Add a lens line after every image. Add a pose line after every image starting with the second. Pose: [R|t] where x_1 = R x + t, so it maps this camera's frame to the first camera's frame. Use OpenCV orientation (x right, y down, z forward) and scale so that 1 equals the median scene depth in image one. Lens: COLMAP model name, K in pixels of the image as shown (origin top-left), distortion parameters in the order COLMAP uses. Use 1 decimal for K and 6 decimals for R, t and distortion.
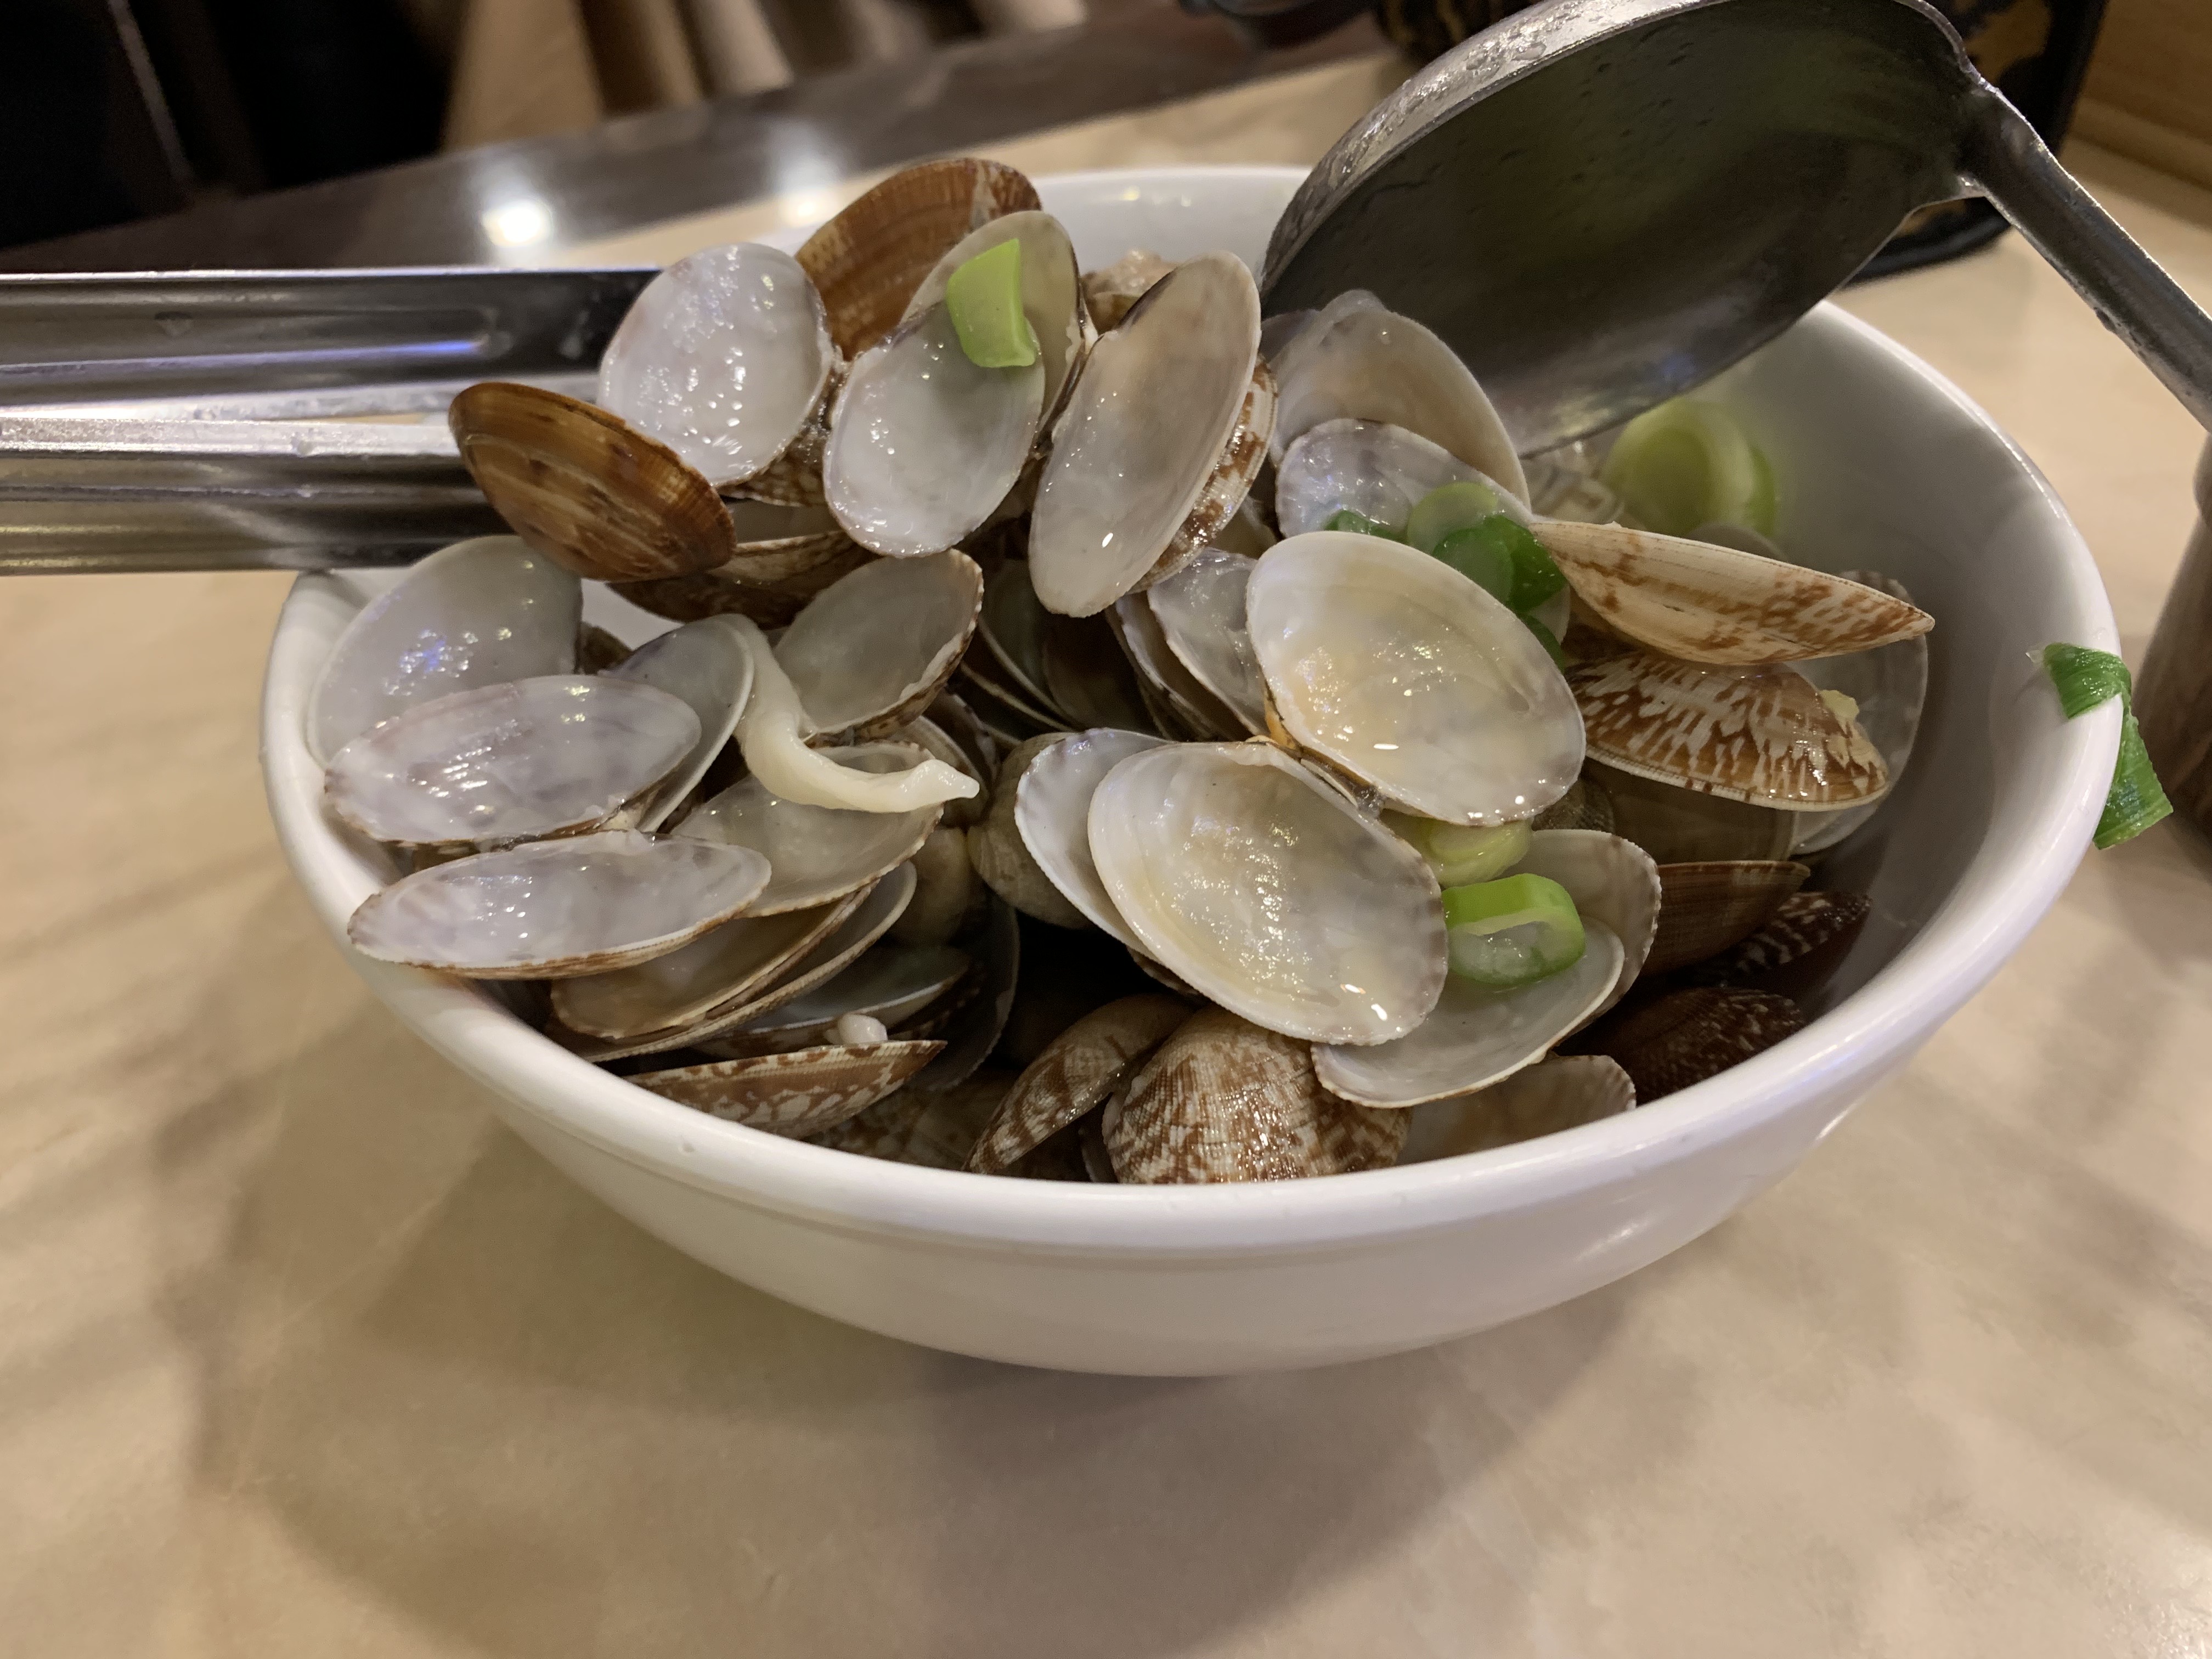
lens RADIAL K [[1688.1, 0, 1106.0], [0, 1688.1, 829.5], [0, 0, 1]] dist [0.005183, -0.006596]
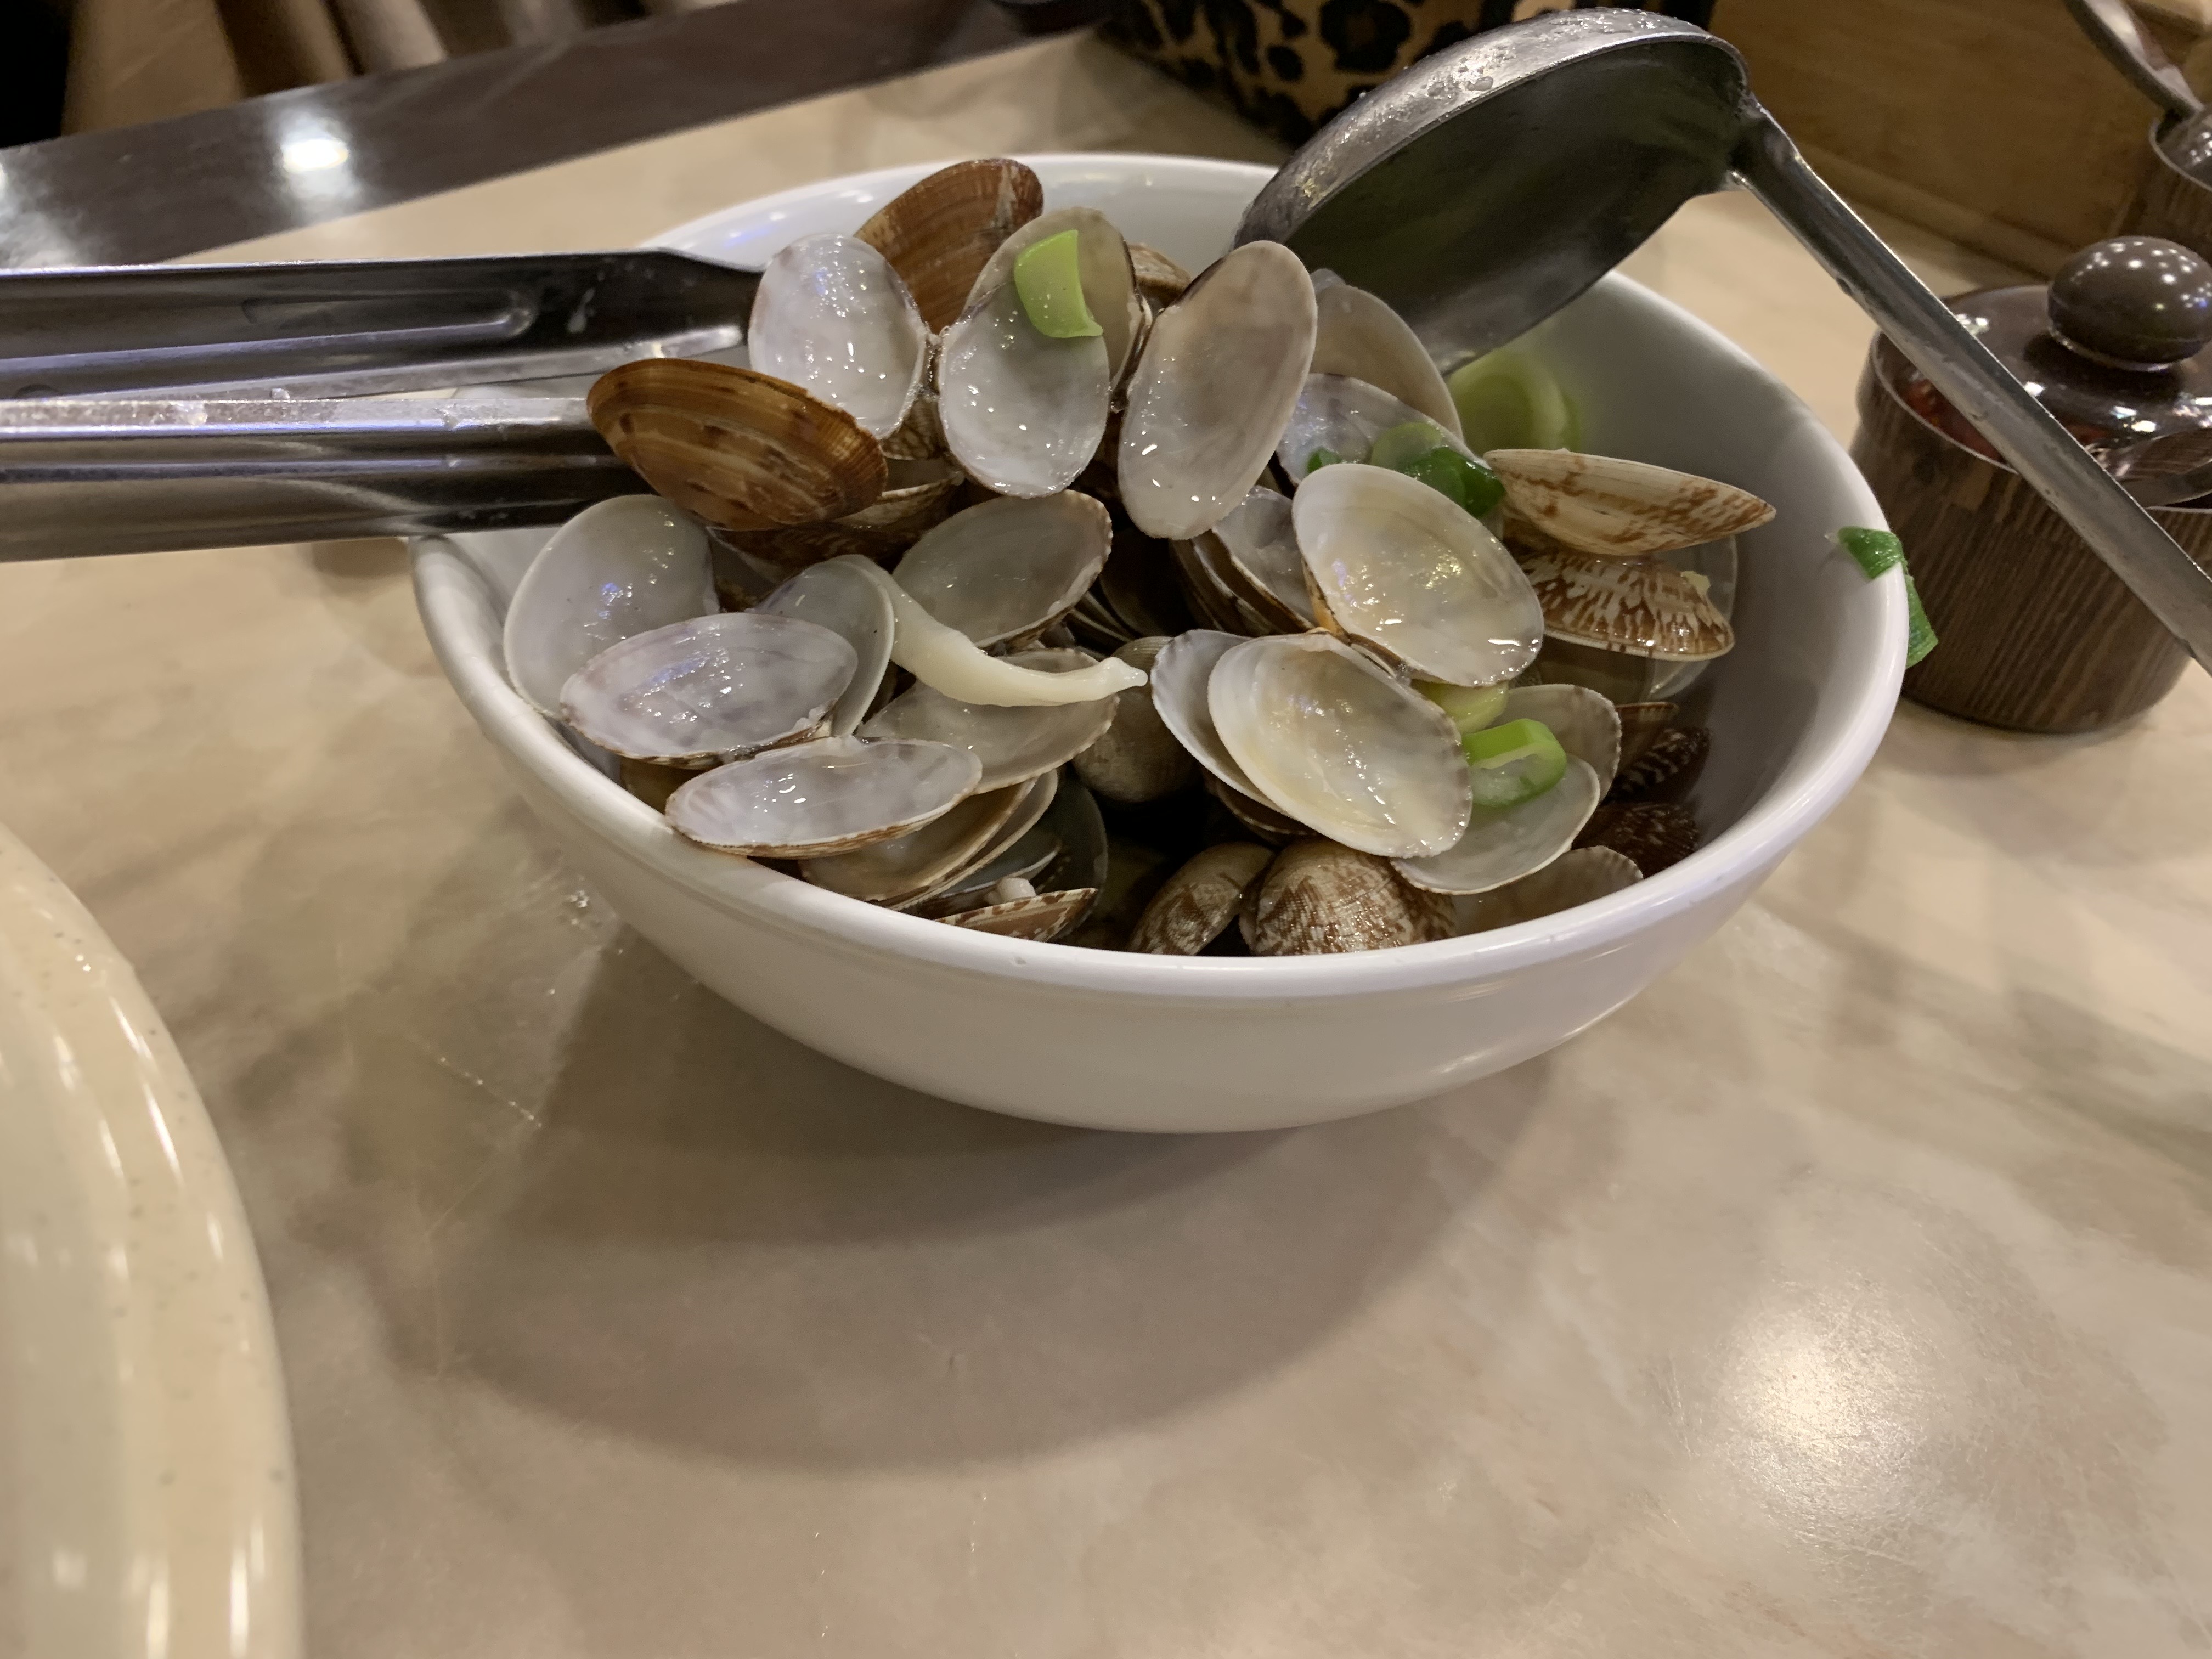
lens RADIAL K [[1656.2, 0, 1106.0], [0, 1656.2, 829.5], [0, 0, 1]] dist [0.063534, -0.129800]
pose [[0.968220, -0.087200, 0.234407, -0.361089], [0.080063, 0.995995, 0.039810, 0.033027], [-0.236939, -0.019777, 0.971323, -0.178044]]
